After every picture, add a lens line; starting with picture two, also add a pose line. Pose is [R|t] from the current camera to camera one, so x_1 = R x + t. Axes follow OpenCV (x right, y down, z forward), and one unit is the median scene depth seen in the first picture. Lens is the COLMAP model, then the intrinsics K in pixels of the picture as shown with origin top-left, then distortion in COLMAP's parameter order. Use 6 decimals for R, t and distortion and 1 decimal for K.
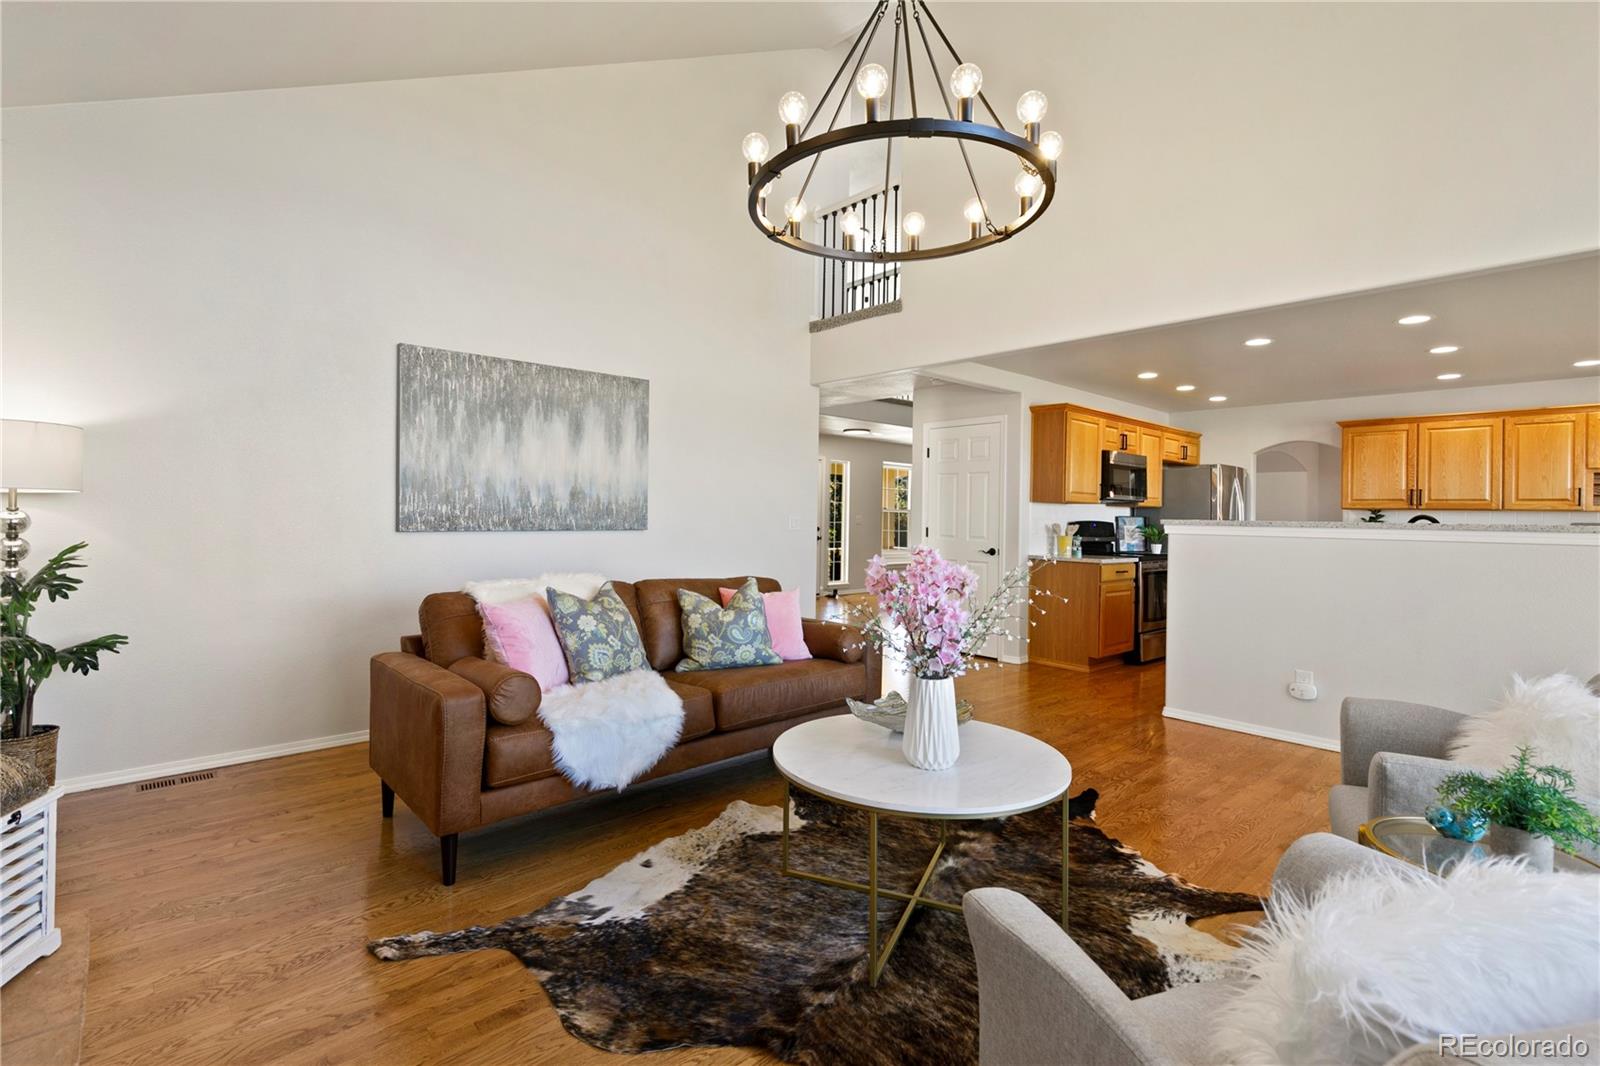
lens RADIAL K [[730.8, 0, 798.3], [0, 730.8, 517.7], [0, 0, 1]] dist [0.003112, -0.000559]
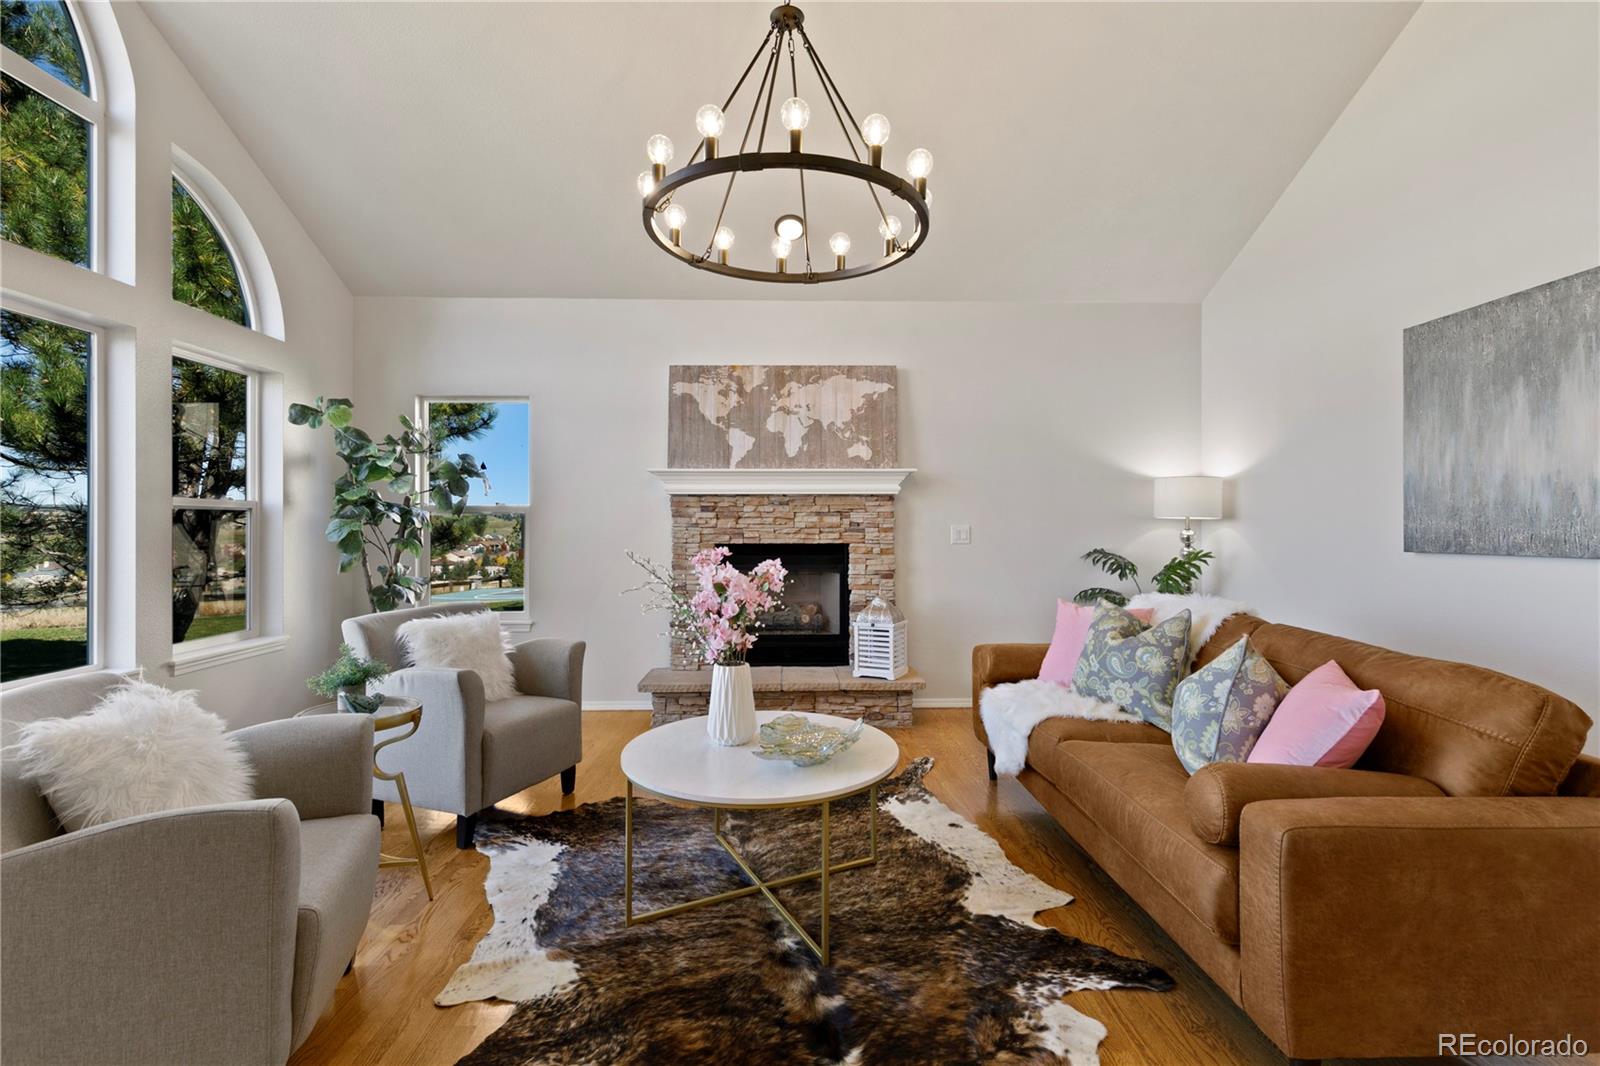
lens RADIAL K [[730.8, 0, 796.2], [0, 730.8, 525.5], [0, 0, 1]] dist [0.003112, -0.000559]
pose [[-0.660313, -0.015682, -0.750827, 0.849800], [-0.012966, 0.999871, -0.009481, 0.009239], [0.750879, 0.003475, -0.660431, 1.588865]]
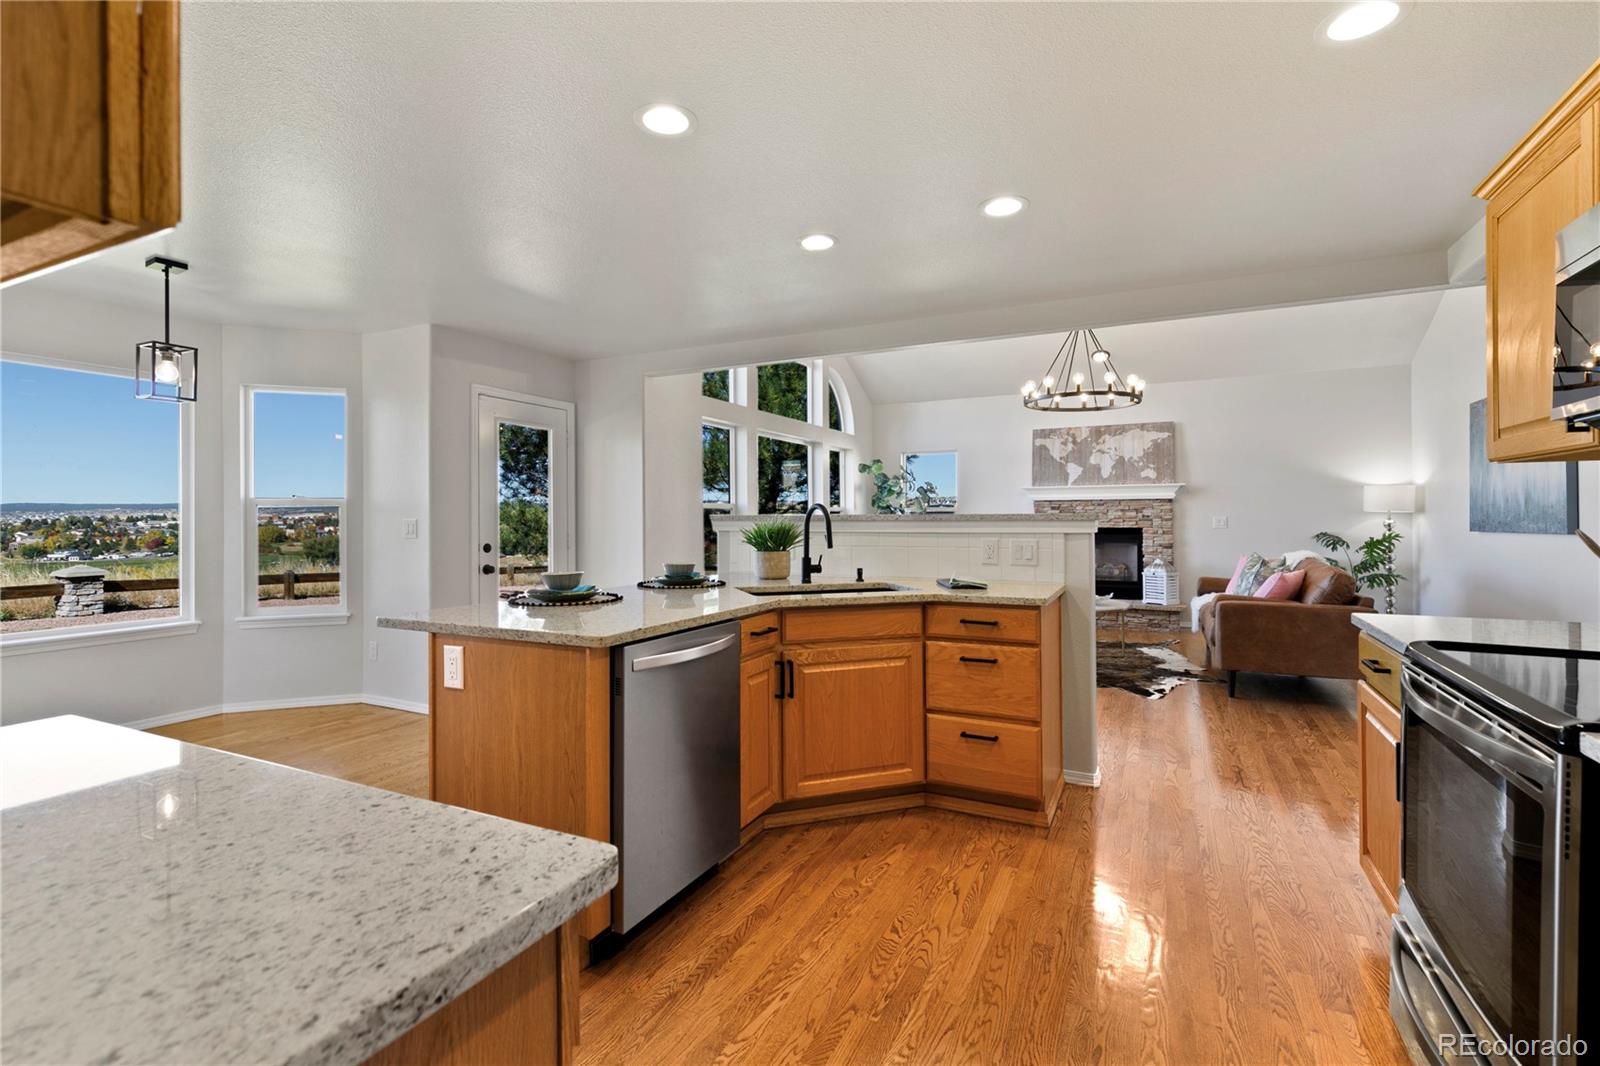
lens RADIAL K [[730.8, 0, 793.5], [0, 730.8, 510.3], [0, 0, 1]] dist [0.003112, -0.000559]
pose [[-0.934055, -0.016760, -0.356735, 1.937456], [-0.013087, 0.999834, -0.012709, 0.020681], [0.356888, -0.007202, -0.934119, 2.916642]]
